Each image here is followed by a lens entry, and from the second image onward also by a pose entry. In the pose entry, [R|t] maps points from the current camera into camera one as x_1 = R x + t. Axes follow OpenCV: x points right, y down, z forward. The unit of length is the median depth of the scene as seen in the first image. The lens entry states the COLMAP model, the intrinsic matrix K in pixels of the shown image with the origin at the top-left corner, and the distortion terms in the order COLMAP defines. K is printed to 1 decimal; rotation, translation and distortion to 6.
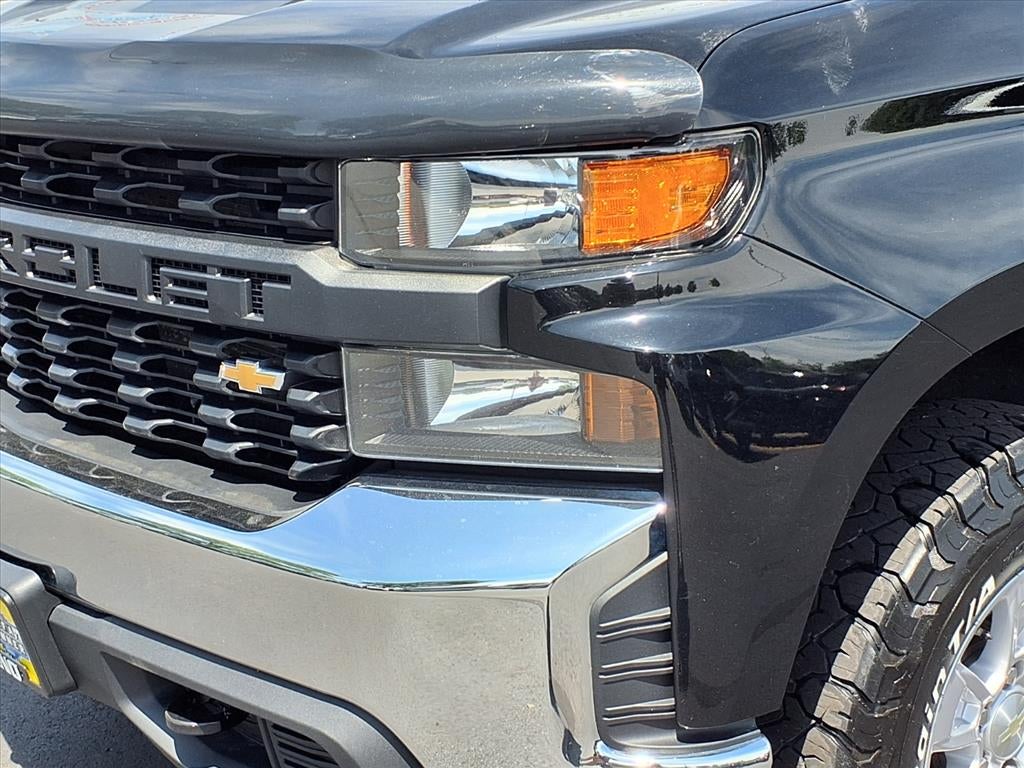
lens RADIAL K [[1739.4, 0, 512.0], [0, 1739.4, 384.0], [0, 0, 1]] dist [0.295894, -0.035465]
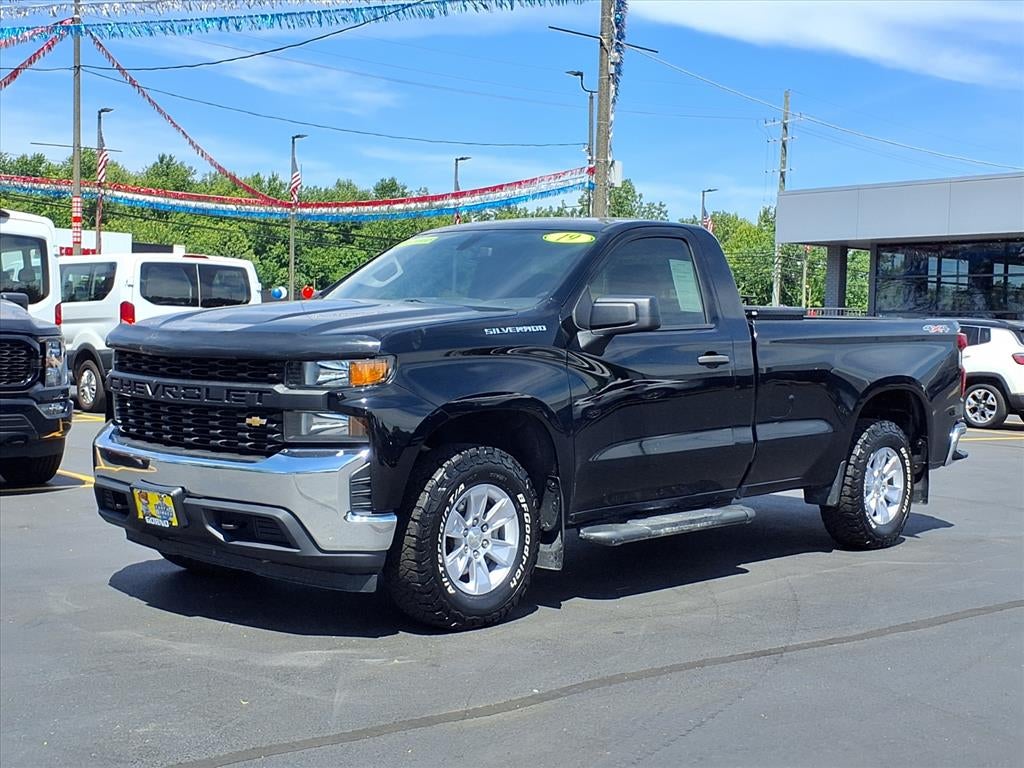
lens RADIAL K [[1739.4, 0, 512.0], [0, 1739.4, 384.0], [0, 0, 1]] dist [0.295894, -0.035465]
pose [[0.991758, 0.023510, 0.125950, -0.083588], [-0.001303, 0.984821, -0.173566, 0.550279], [-0.128118, 0.171971, 0.976735, -2.624181]]
